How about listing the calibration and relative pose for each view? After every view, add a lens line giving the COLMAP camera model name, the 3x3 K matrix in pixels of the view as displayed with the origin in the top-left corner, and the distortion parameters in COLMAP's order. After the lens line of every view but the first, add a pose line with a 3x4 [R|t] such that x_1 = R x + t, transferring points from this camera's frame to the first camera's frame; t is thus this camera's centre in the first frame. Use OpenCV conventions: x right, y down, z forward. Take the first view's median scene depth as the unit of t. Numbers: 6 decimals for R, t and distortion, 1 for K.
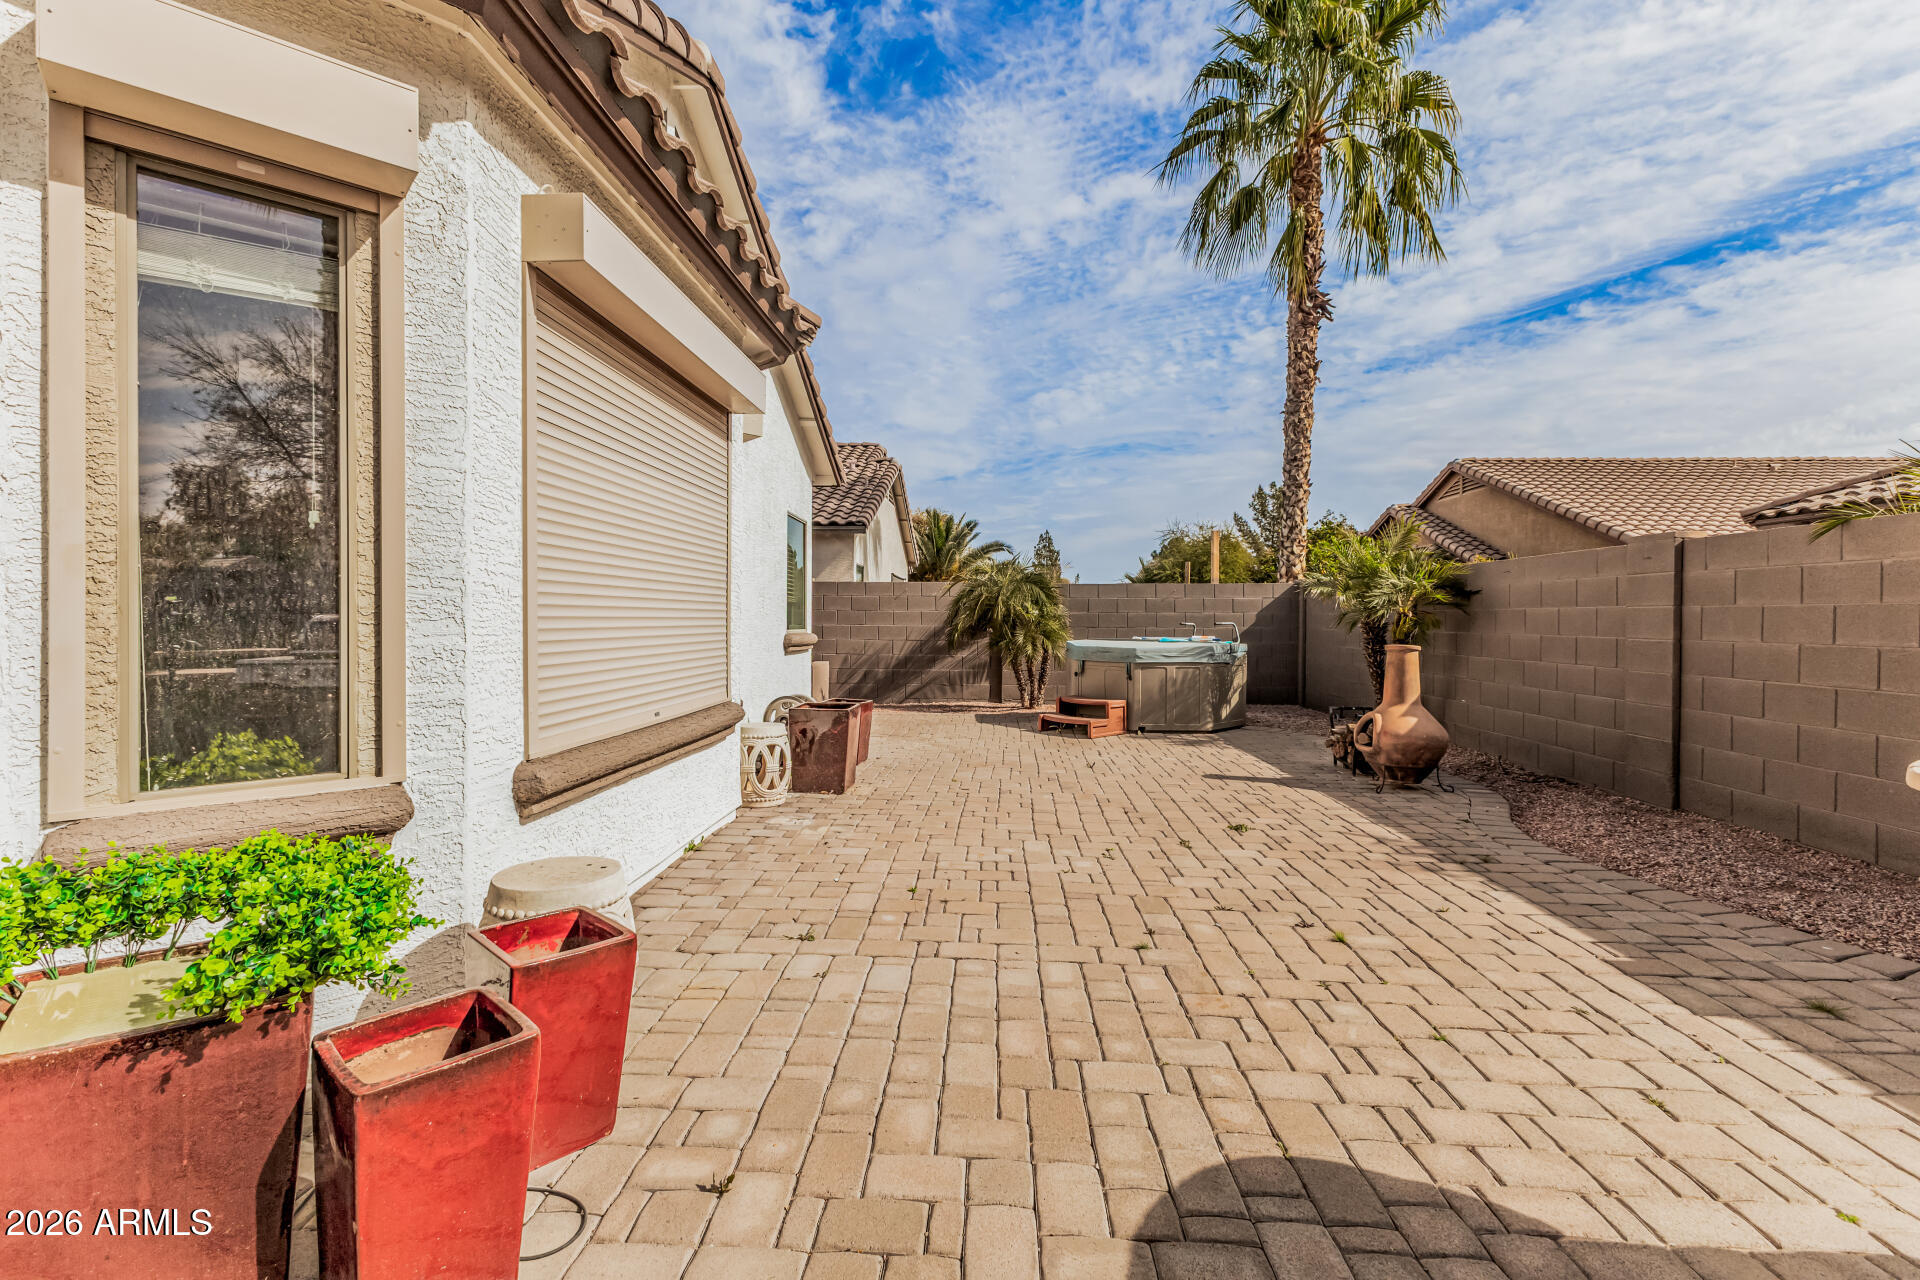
lens RADIAL K [[833.5, 0, 959.0], [0, 833.5, 626.5], [0, 0, 1]] dist [0.002817, -0.000258]
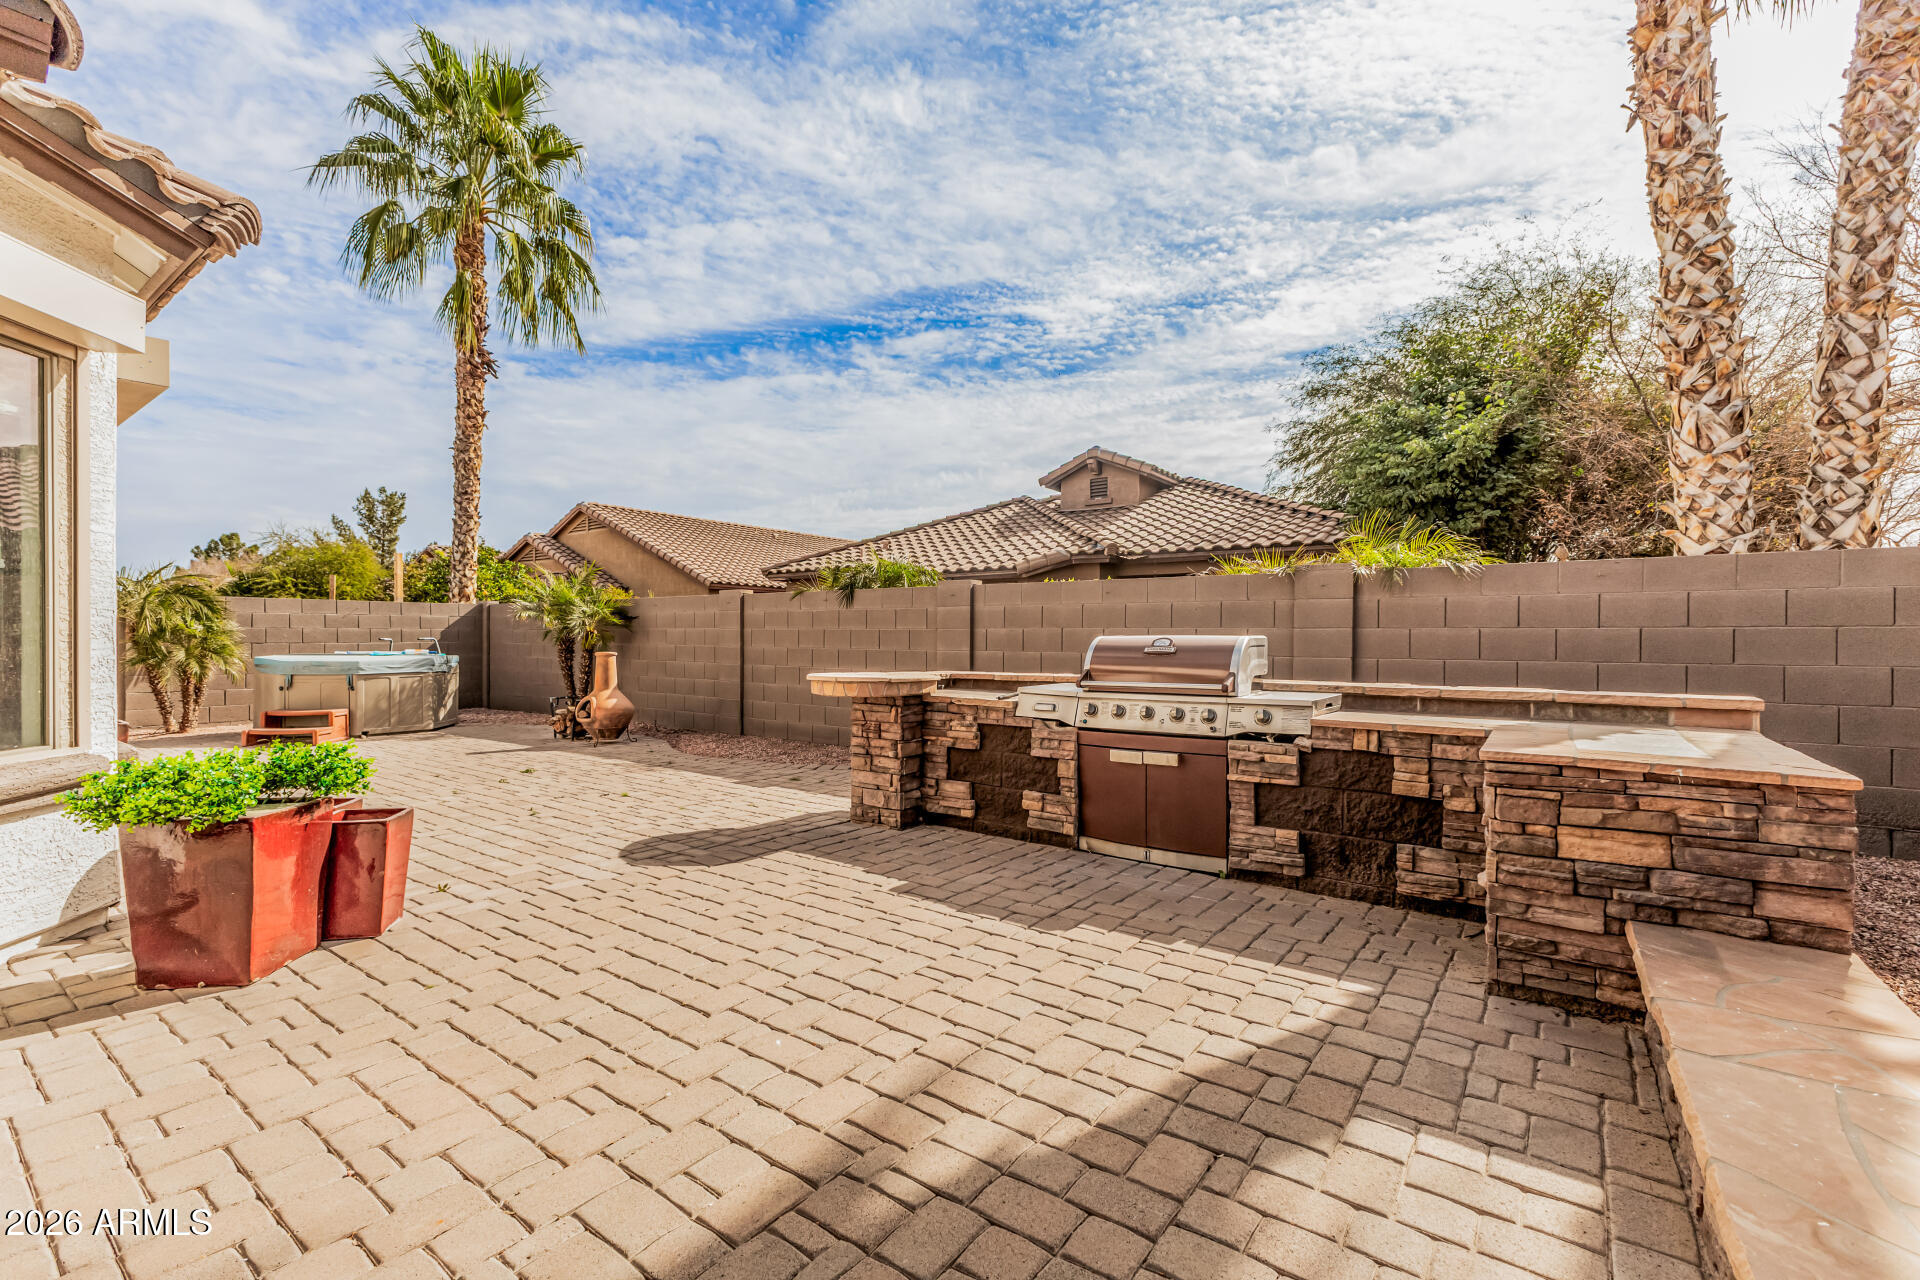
lens RADIAL K [[823.3, 0, 960.2], [0, 823.3, 649.5], [0, 0, 1]] dist [0.002425, -0.000477]
pose [[0.545351, -0.015440, 0.838066, -0.186524], [0.006310, 0.999878, 0.014315, -0.000359], [-0.838184, -0.002518, 0.545381, -0.186668]]
